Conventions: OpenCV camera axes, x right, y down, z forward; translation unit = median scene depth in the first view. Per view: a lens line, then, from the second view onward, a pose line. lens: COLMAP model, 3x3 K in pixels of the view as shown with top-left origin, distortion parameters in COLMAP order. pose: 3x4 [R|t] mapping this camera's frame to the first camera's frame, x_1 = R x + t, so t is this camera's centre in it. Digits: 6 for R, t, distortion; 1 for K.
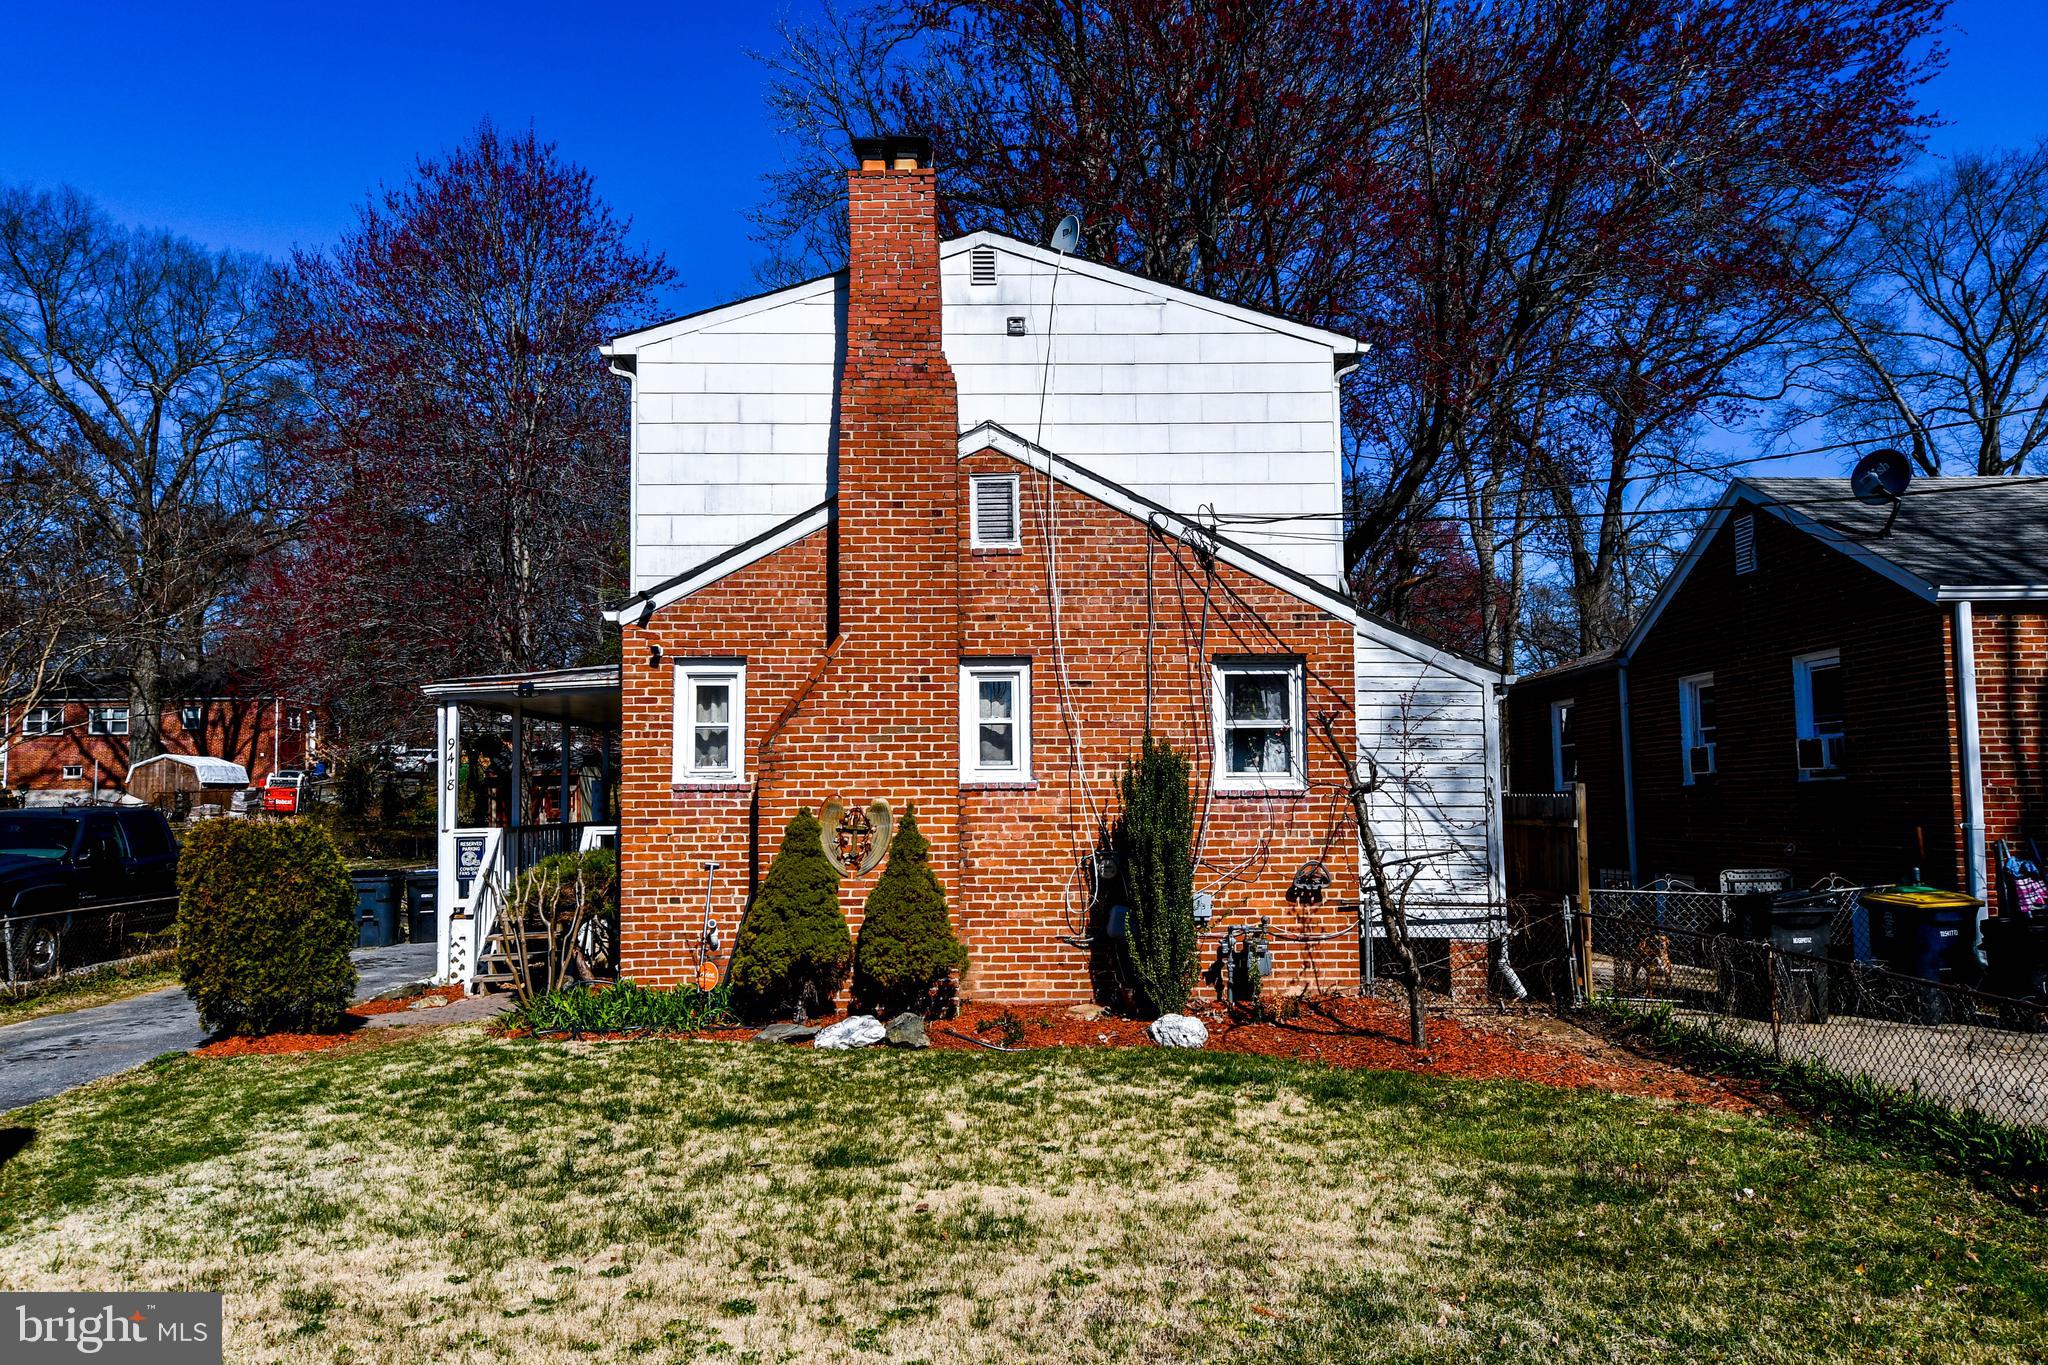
lens RADIAL K [[1483.7, 0, 1021.1], [0, 1483.7, 705.7], [0, 0, 1]] dist [0.040950, 0.003629]
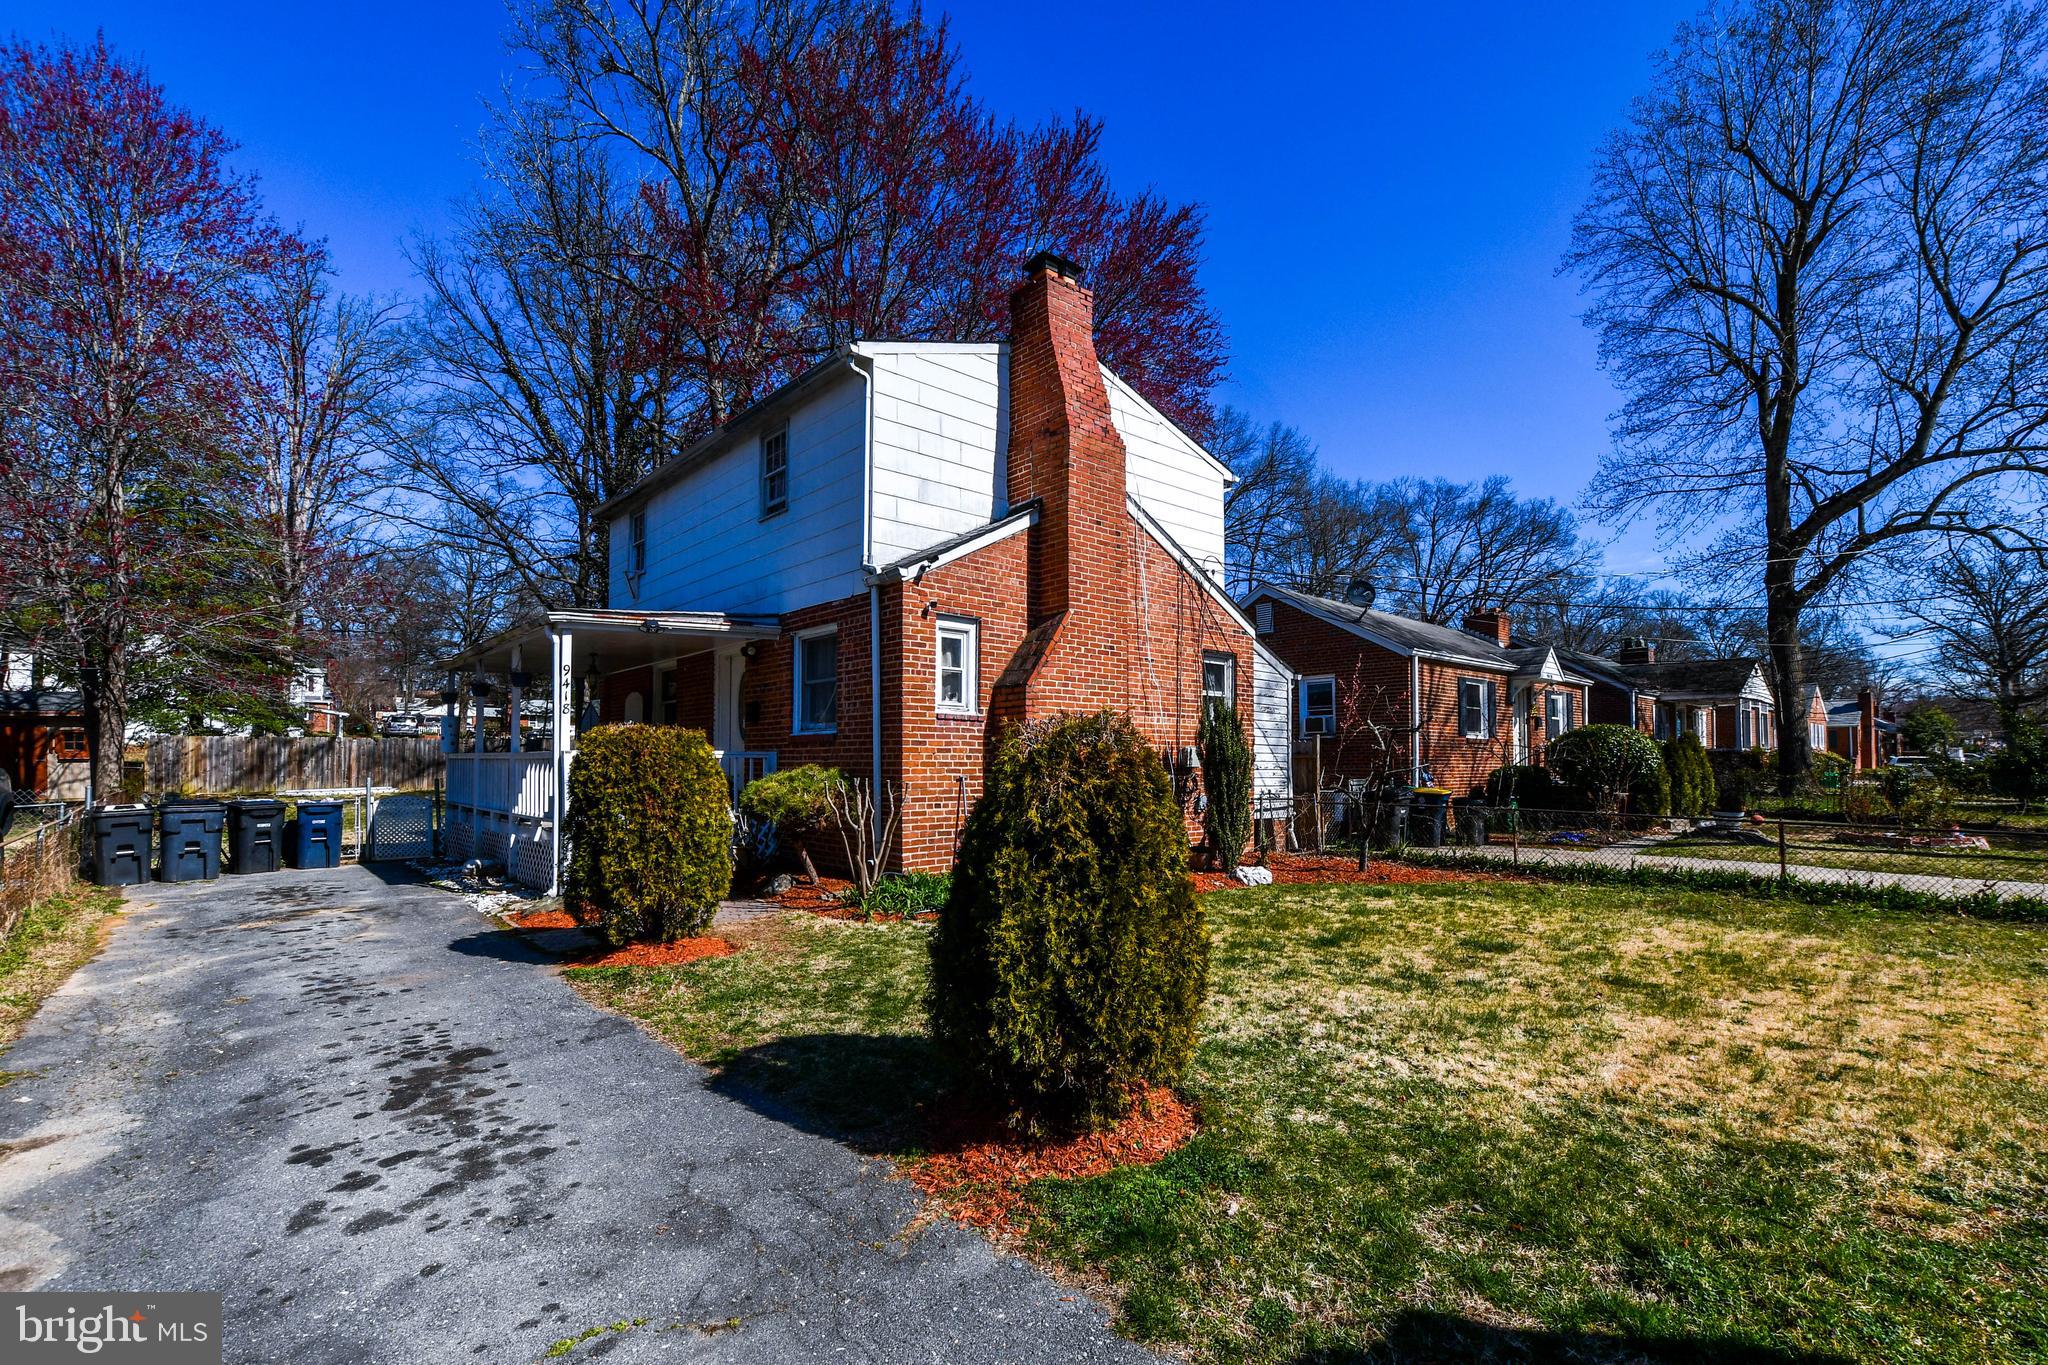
lens RADIAL K [[920.9, 0, 1028.4], [0, 920.9, 735.8], [0, 0, 1]] dist [-0.013356, -0.000011]
pose [[0.758529, 0.029071, 0.650990, -0.671617], [-0.050795, 0.998603, 0.014591, 0.055585], [-0.649656, -0.044135, 0.758946, 0.354923]]
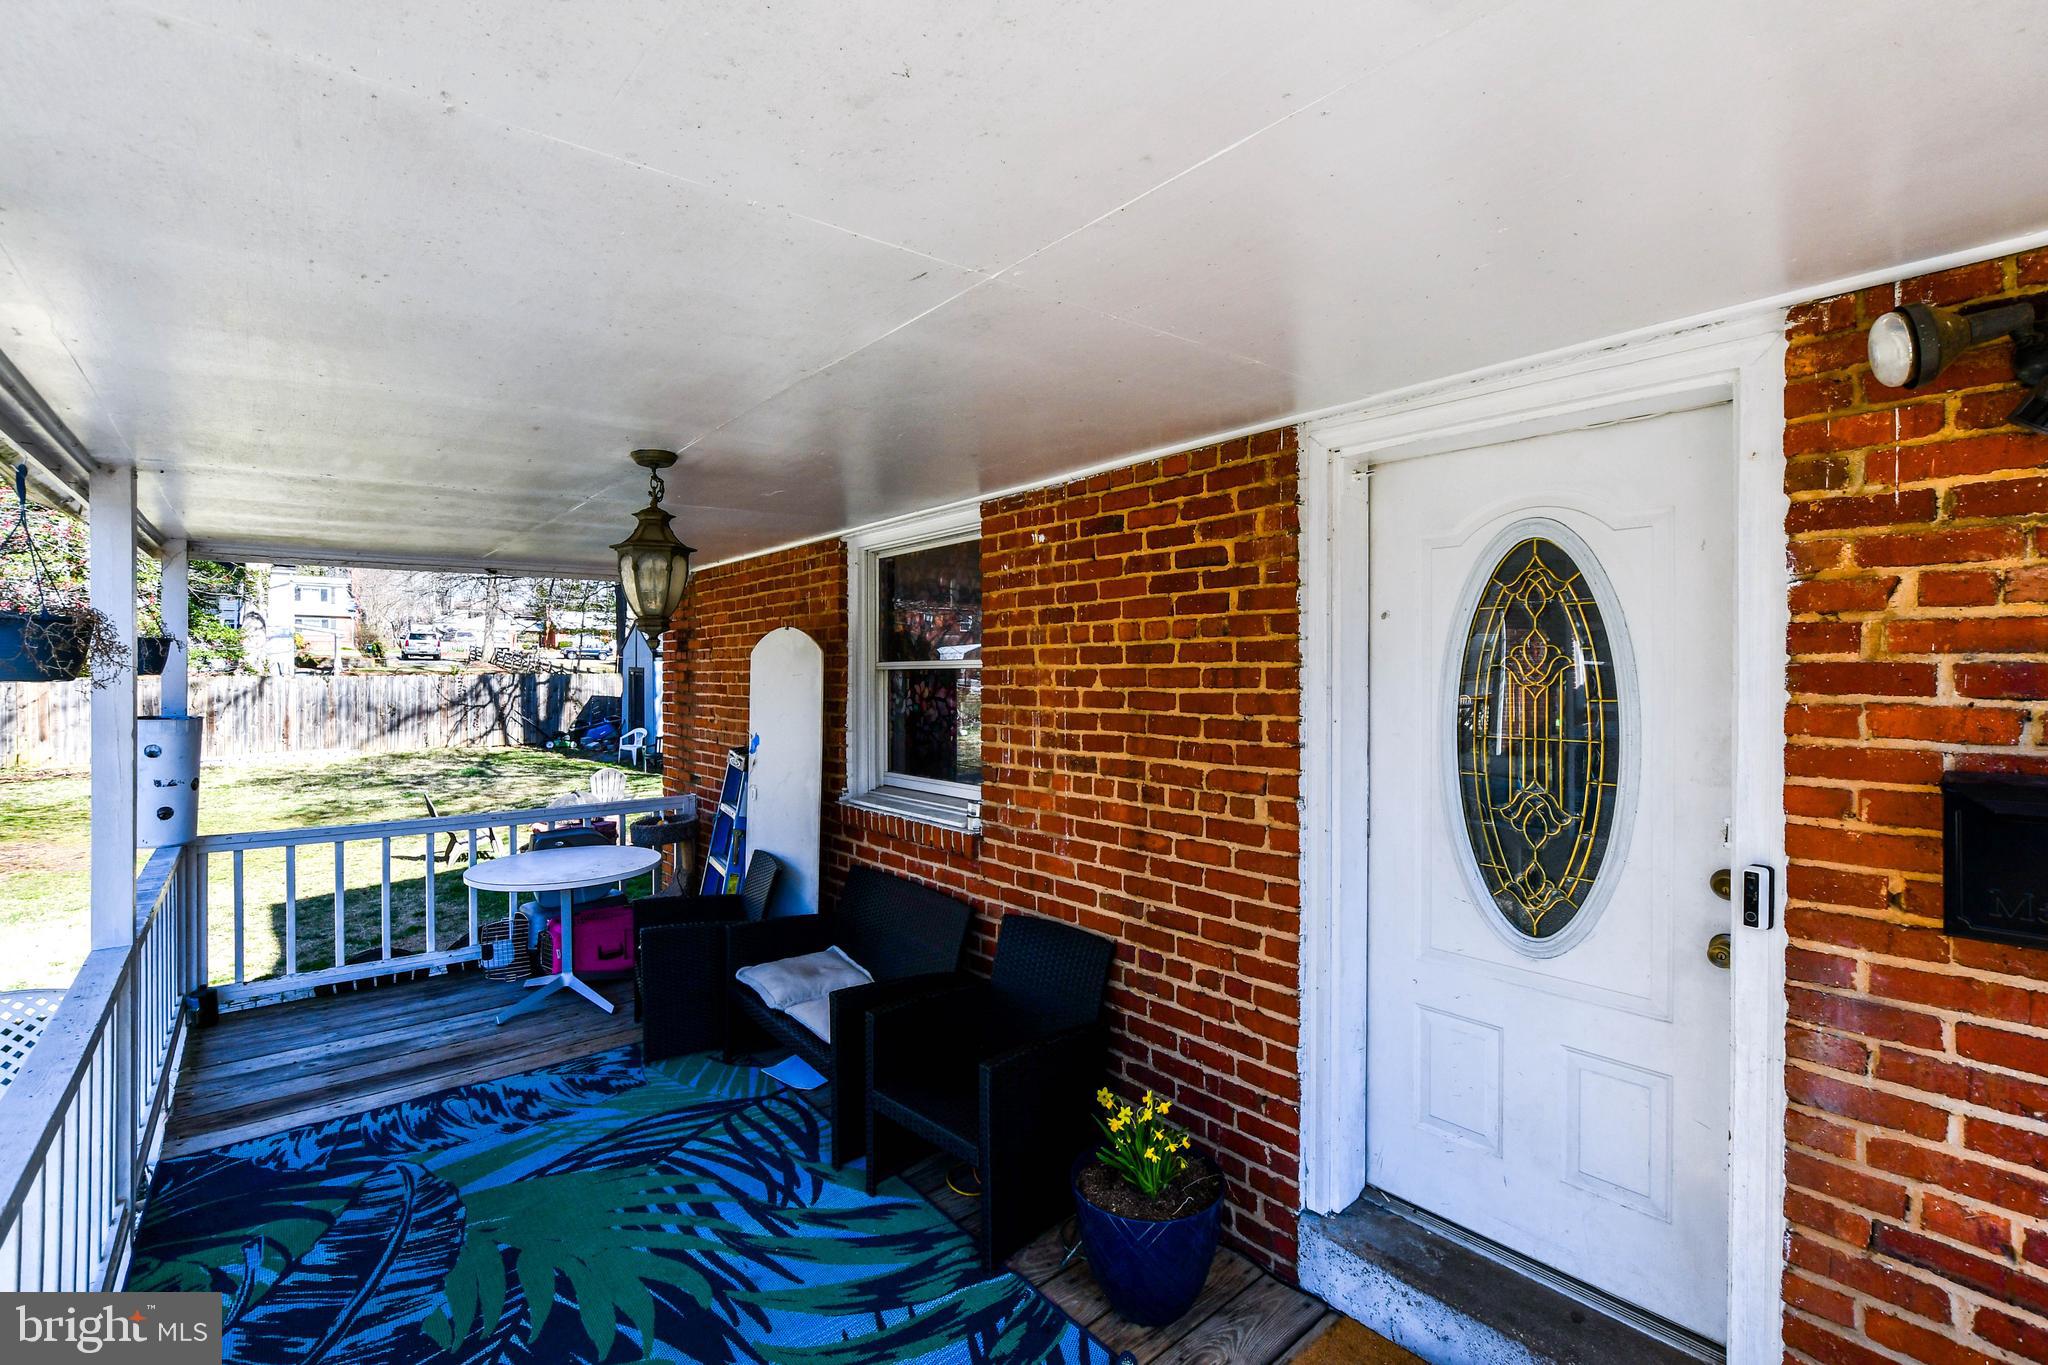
lens RADIAL K [[915.4, 0, 1024.3], [0, 915.4, 670.9], [0, 0, 1]] dist [-0.009782, 0.000714]
pose [[0.786084, 0.012642, 0.617990, -0.433391], [-0.050304, 0.997783, 0.043576, 0.037946], [-0.616069, -0.065342, 0.784978, 1.248439]]
